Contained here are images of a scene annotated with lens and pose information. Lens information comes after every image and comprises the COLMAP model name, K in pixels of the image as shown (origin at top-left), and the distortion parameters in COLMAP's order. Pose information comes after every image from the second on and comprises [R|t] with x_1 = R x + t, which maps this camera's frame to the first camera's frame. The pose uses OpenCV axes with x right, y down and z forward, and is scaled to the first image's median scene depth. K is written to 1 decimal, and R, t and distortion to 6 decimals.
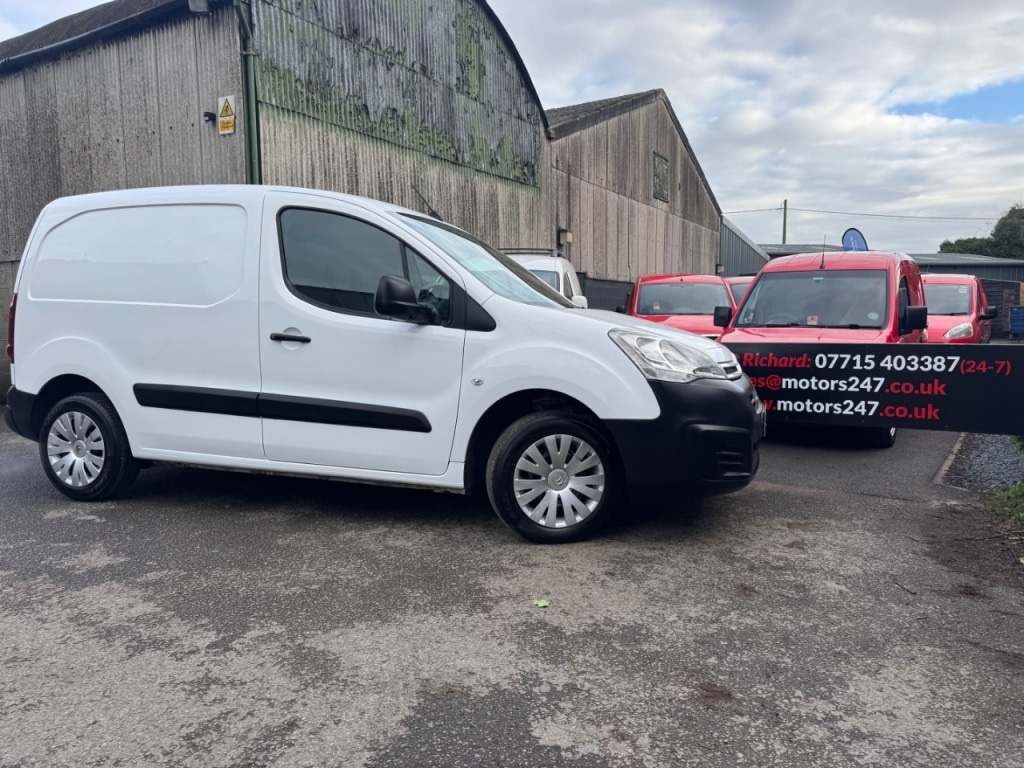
lens RADIAL K [[723.9, 0, 511.8], [0, 723.9, 385.9], [0, 0, 1]] dist [0.040140, -0.047076]
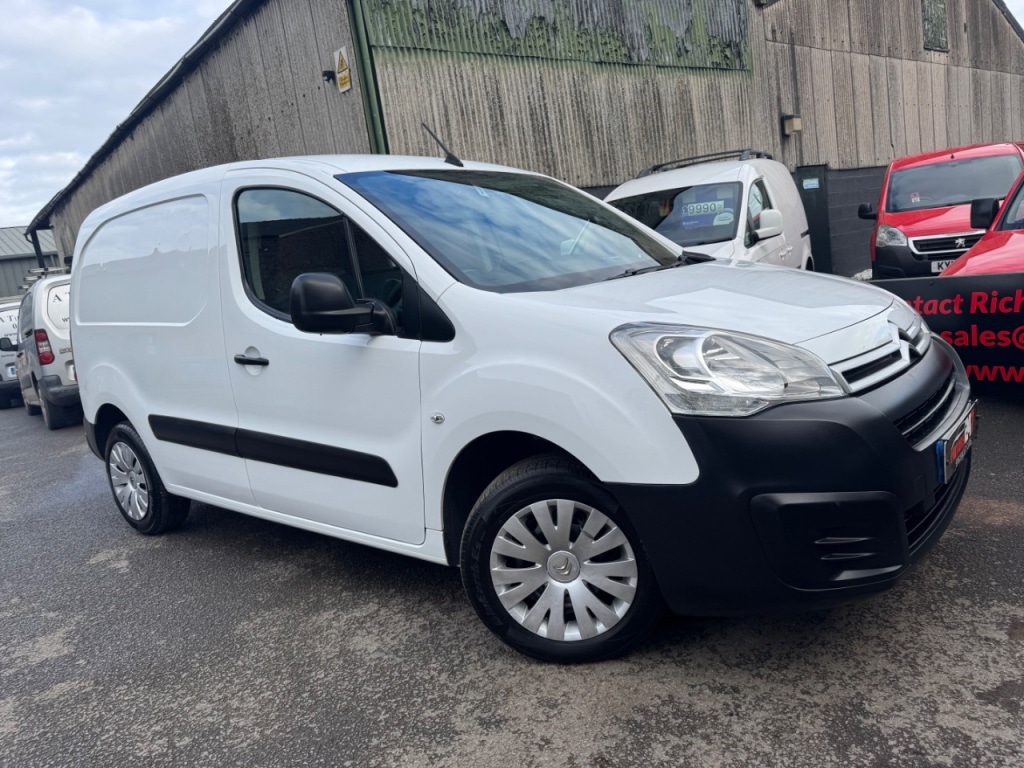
lens RADIAL K [[723.9, 0, 512.5], [0, 723.9, 381.6], [0, 0, 1]] dist [0.040140, -0.047076]
pose [[0.928860, -0.059580, -0.365609, 0.119548], [0.097577, 0.991477, 0.086329, -0.041193], [0.357349, -0.115862, 0.926756, 0.182320]]
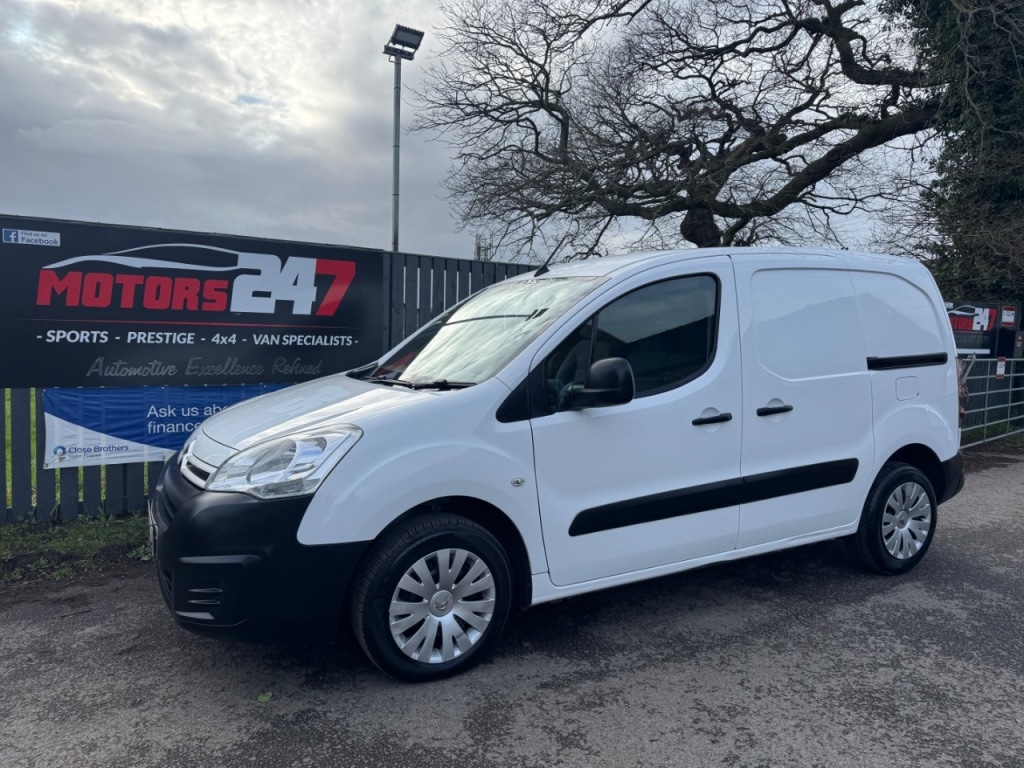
lens RADIAL K [[723.9, 0, 516.6], [0, 723.9, 380.8], [0, 0, 1]] dist [0.040140, -0.047076]
pose [[-0.717215, -0.053227, 0.694816, -0.313167], [0.040367, 0.992231, 0.117679, -0.085341], [-0.695682, 0.112449, -0.709494, 0.498669]]
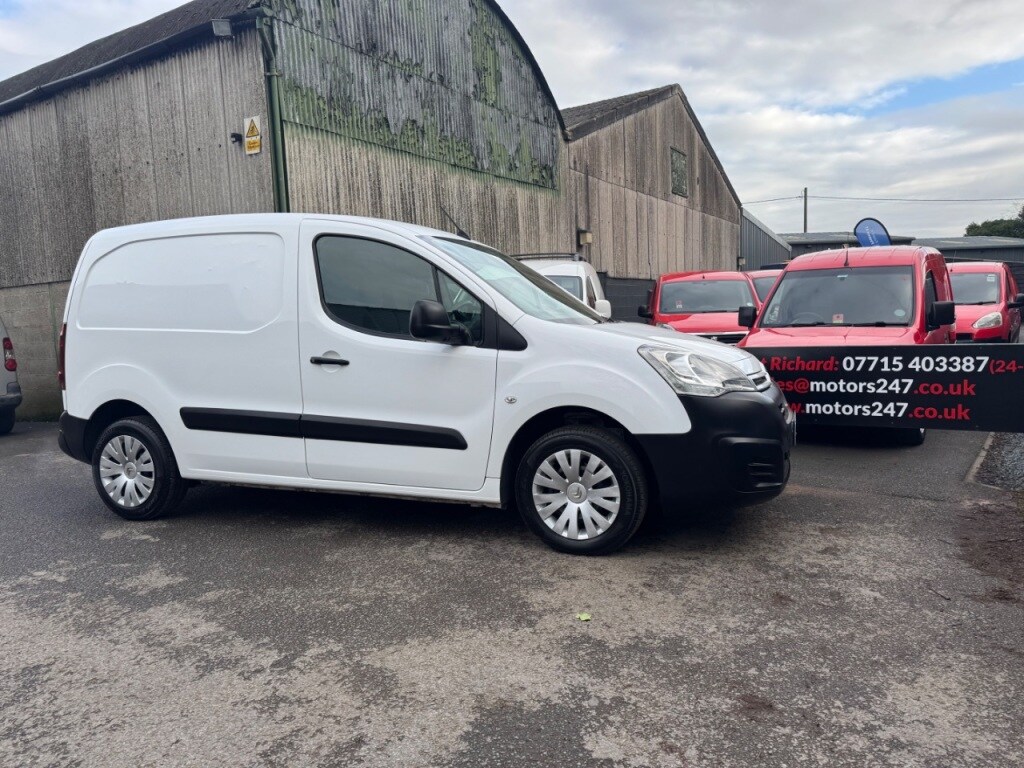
lens RADIAL K [[723.9, 0, 509.9], [0, 723.9, 387.8], [0, 0, 1]] dist [0.040140, -0.047076]
pose [[0.999079, -0.028636, -0.031967, -0.007674], [0.028851, 0.999564, 0.006284, -0.013126], [0.031774, -0.007201, 0.999469, -0.014175]]
